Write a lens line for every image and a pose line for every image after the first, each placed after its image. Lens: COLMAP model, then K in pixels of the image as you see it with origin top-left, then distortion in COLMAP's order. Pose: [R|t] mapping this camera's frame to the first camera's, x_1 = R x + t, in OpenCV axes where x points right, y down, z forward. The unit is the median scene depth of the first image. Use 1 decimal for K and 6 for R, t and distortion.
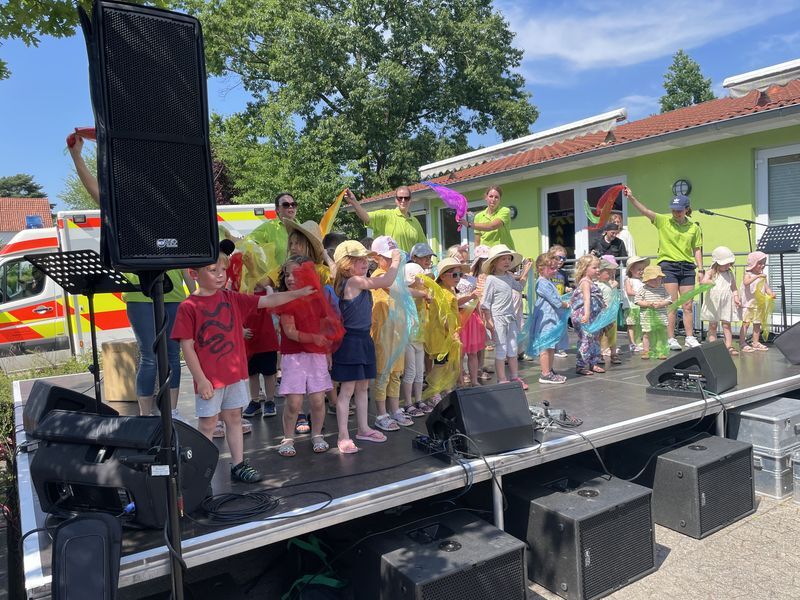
lens RADIAL K [[613.4, 0, 400.0], [0, 613.4, 300.0], [0, 0, 1]] dist [0.062321, -0.103549]
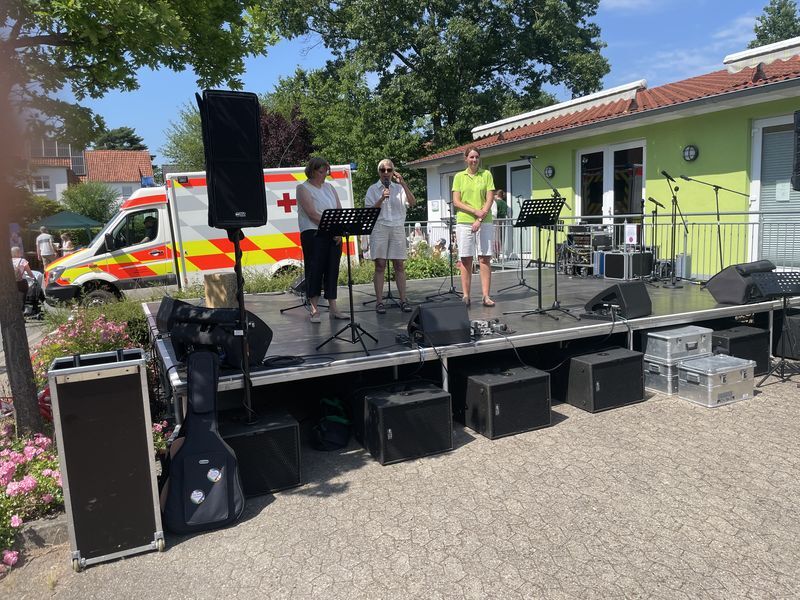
lens RADIAL K [[613.4, 0, 400.0], [0, 613.4, 300.0], [0, 0, 1]] dist [0.062321, -0.103549]
pose [[0.991092, 0.026202, -0.130578, 0.057553], [-0.015712, 0.996612, 0.080728, 0.001897], [0.132251, -0.077957, 0.988146, -0.131723]]
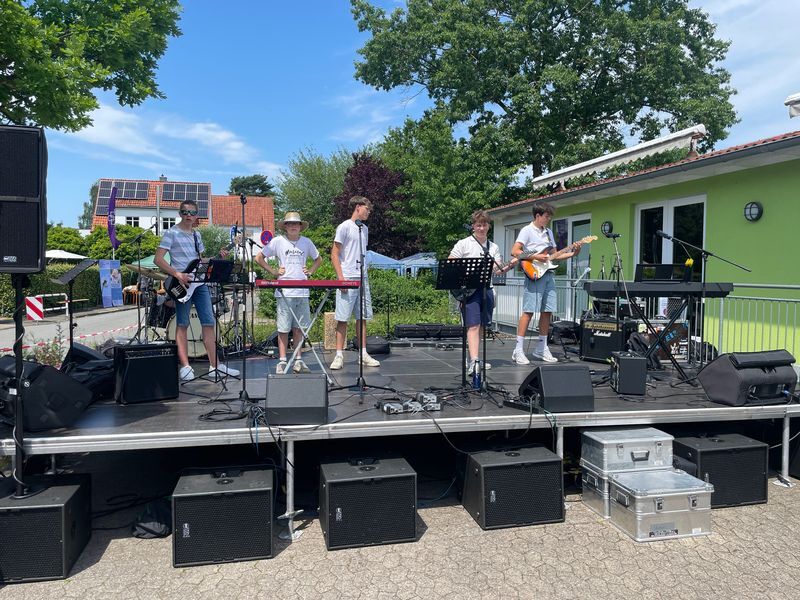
lens RADIAL K [[637.4, 0, 400.0], [0, 637.4, 300.0], [0, 0, 1]] dist [0.078104, -0.111947]
pose [[0.942793, 0.070457, -0.325848, 0.186929], [-0.073040, 0.997320, 0.004318, -0.009242], [0.325278, 0.019729, 0.945412, -0.051921]]
